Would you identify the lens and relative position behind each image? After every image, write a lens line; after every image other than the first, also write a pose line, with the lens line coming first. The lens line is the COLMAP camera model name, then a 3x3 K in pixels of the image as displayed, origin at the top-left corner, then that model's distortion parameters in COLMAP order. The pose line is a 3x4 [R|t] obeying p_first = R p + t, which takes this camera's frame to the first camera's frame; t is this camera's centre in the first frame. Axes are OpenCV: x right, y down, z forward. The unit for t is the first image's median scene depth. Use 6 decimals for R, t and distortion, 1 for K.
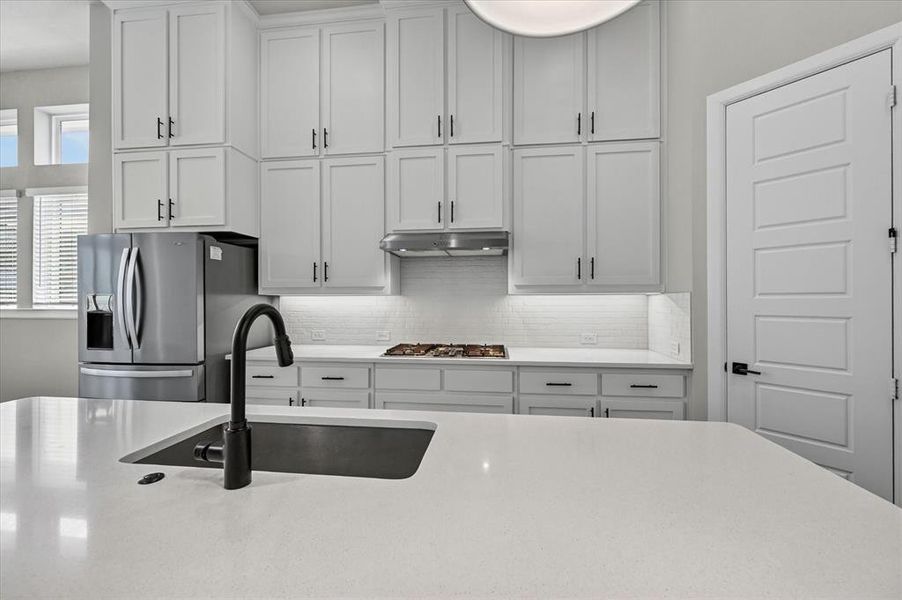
lens RADIAL K [[355.8, 0, 458.7], [0, 355.8, 297.9], [0, 0, 1]] dist [-0.001764, -0.000392]
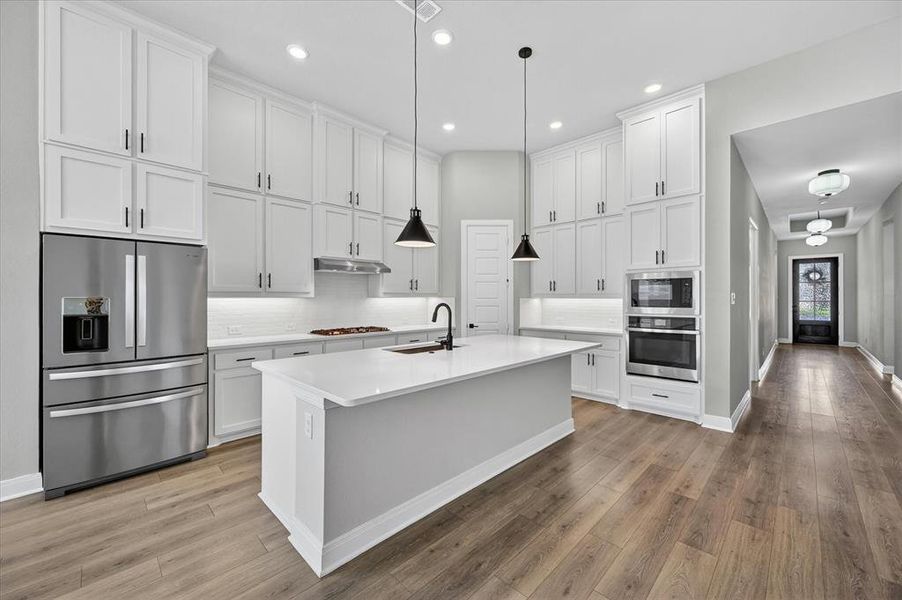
lens RADIAL K [[355.8, 0, 457.0], [0, 355.8, 299.3], [0, 0, 1]] dist [-0.001764, -0.000392]
pose [[0.607739, -0.002781, 0.794132, -1.059260], [-0.004332, 0.999967, 0.006817, -0.014880], [-0.794125, -0.007583, 0.607707, -0.411784]]
